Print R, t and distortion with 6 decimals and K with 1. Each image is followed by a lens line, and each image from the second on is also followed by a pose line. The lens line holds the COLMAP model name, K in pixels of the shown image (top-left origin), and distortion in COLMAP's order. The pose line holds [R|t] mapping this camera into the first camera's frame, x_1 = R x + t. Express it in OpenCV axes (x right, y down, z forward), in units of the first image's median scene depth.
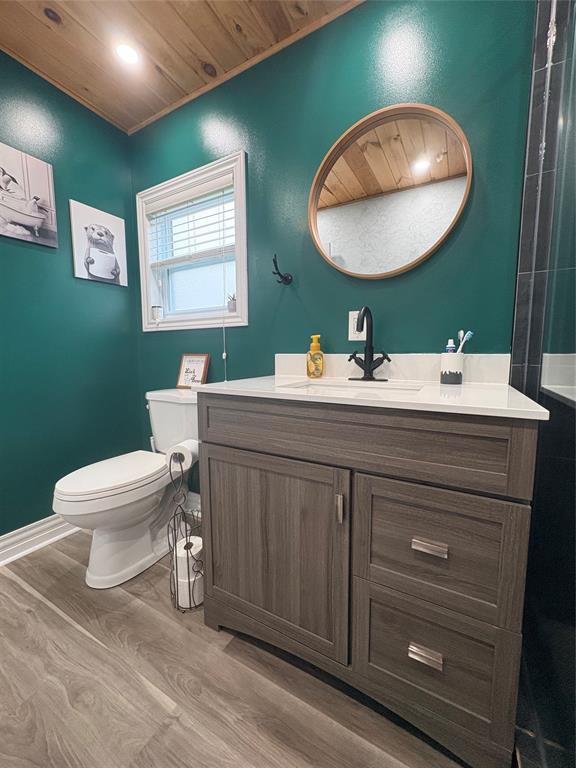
lens RADIAL K [[305.6, 0, 288.0], [0, 305.6, 384.0], [0, 0, 1]] dist [-0.001630, 0.000093]
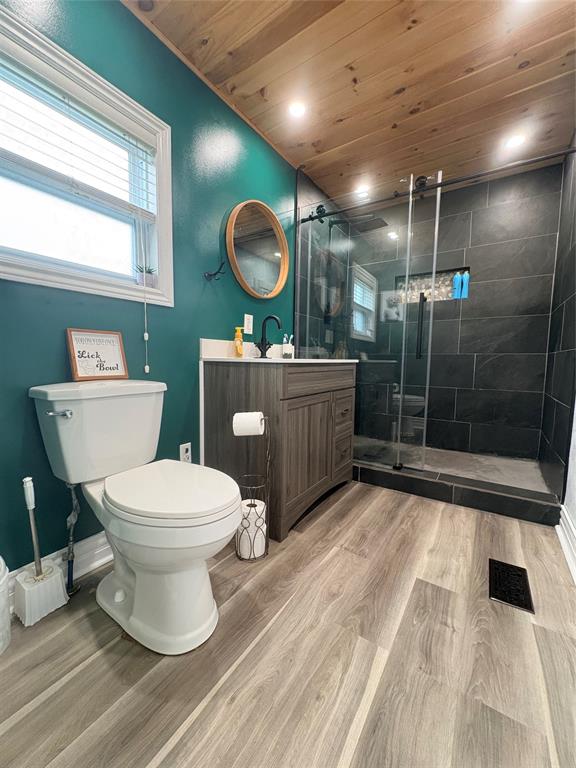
lens RADIAL K [[305.6, 0, 288.0], [0, 305.6, 384.0], [0, 0, 1]] dist [-0.001630, 0.000093]
pose [[0.077477, -0.077883, 0.993947, -1.430161], [0.086981, 0.993671, 0.071081, 0.018899], [-0.993193, 0.080947, 0.083761, 0.754096]]
